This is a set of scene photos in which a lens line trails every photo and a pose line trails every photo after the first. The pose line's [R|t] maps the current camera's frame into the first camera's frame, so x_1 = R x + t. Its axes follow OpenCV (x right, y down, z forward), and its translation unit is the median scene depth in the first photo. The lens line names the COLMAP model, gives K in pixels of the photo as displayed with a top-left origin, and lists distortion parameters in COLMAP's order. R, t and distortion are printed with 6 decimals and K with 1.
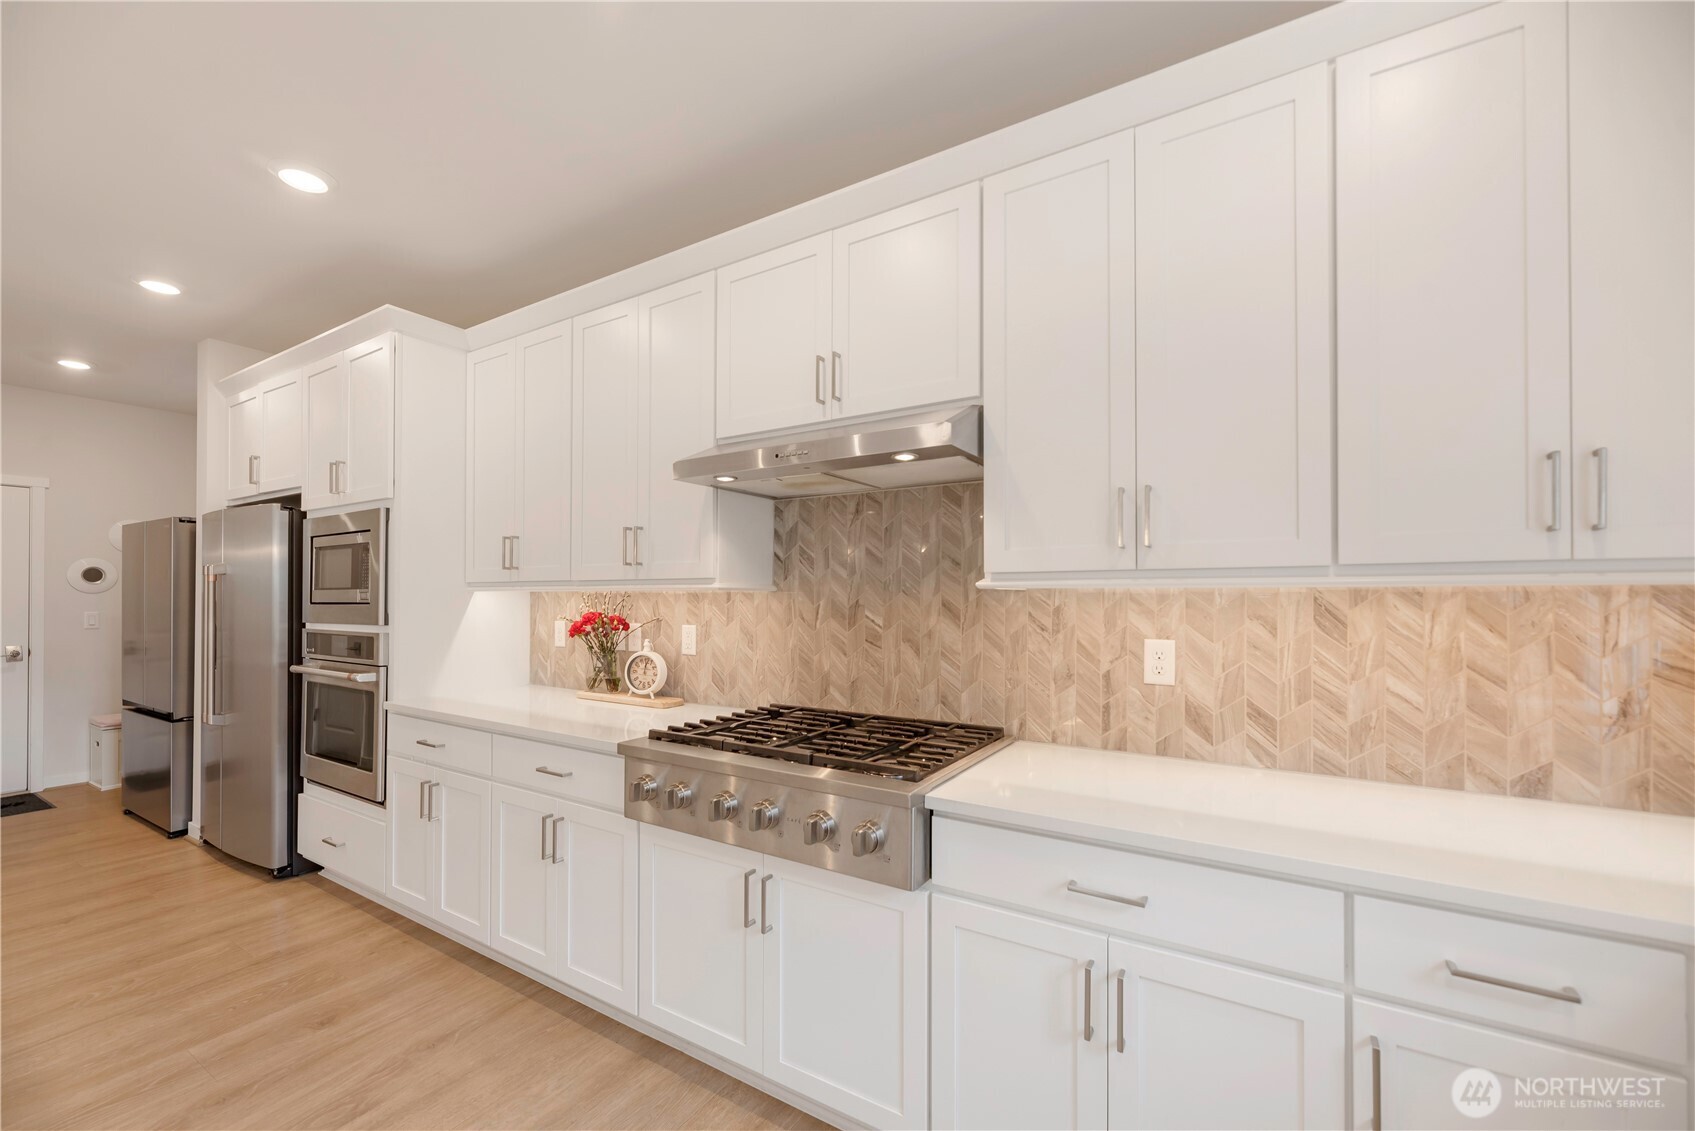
lens RADIAL K [[680.1, 0, 832.4], [0, 680.1, 590.5], [0, 0, 1]] dist [-0.000179, 0.000042]
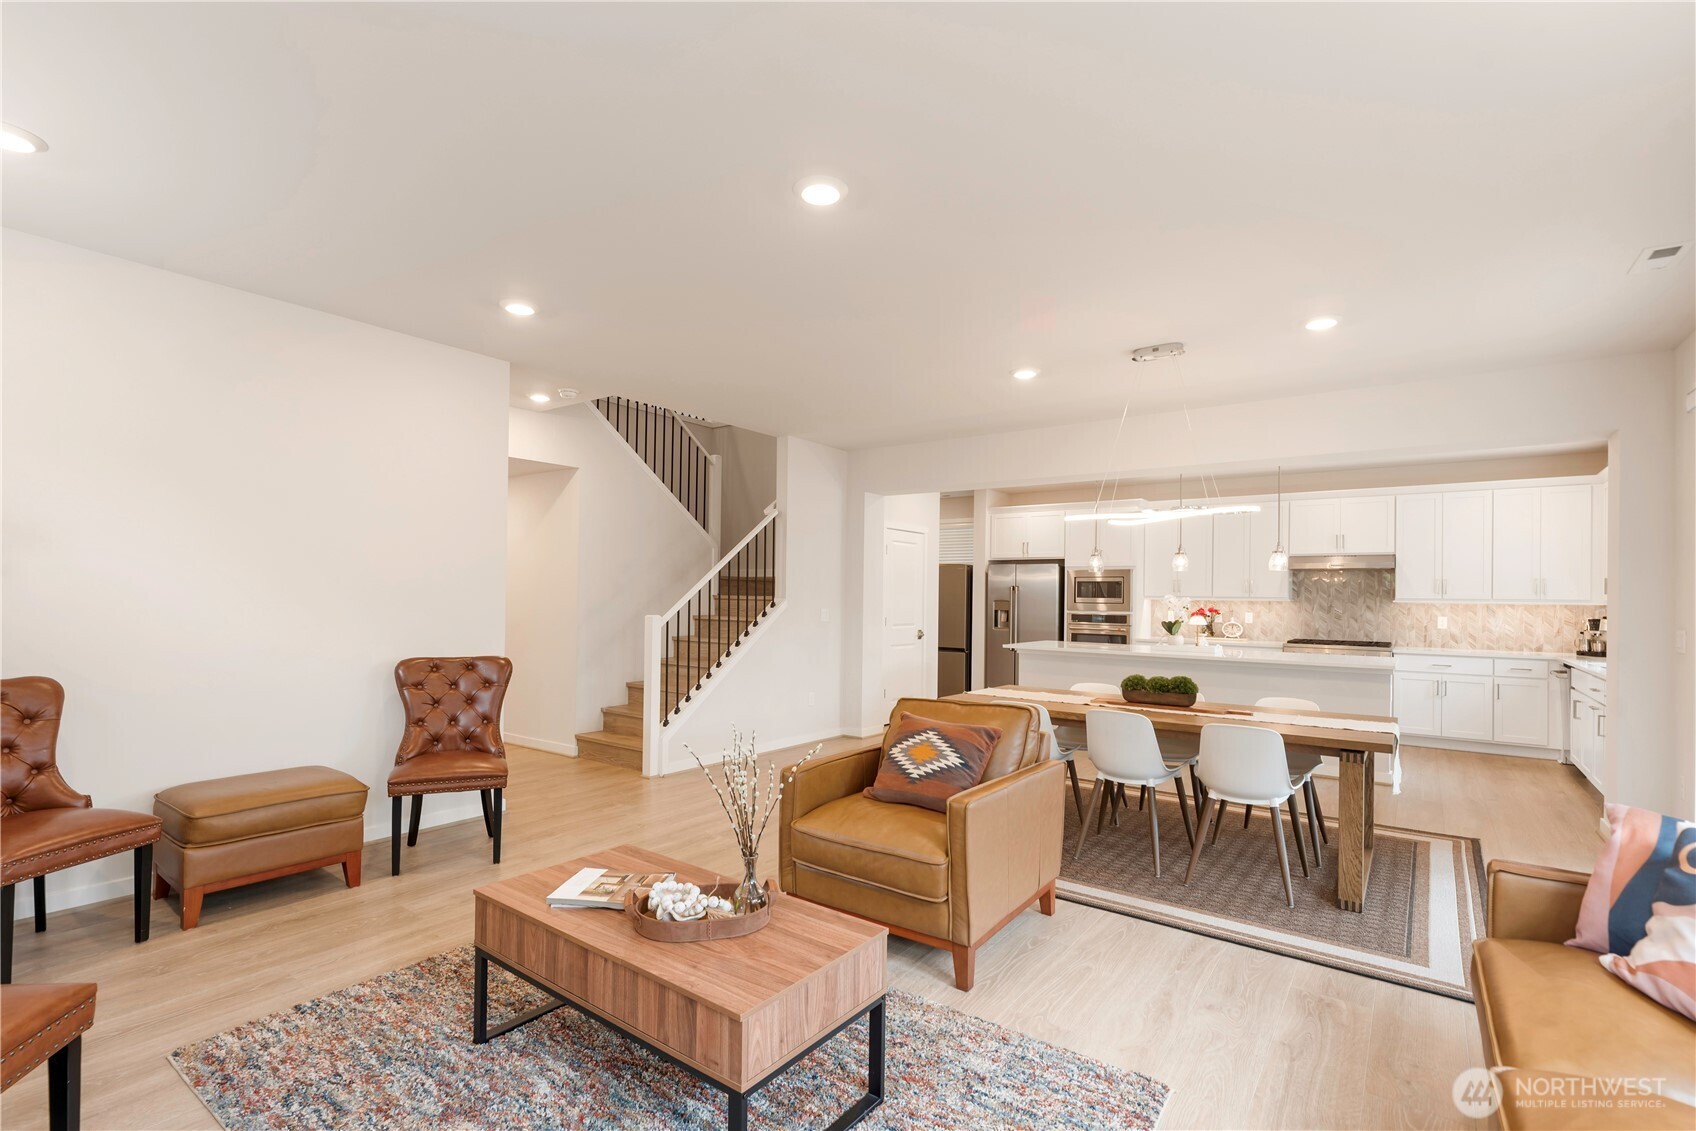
lens RADIAL K [[778.1, 0, 827.9], [0, 778.1, 589.3], [0, 0, 1]] dist [-0.001136, -0.000097]
pose [[0.996774, 0.012945, -0.079210, -2.417073], [-0.013002, 0.999915, -0.000210, -0.032075], [0.079201, 0.001239, 0.996858, -3.342896]]
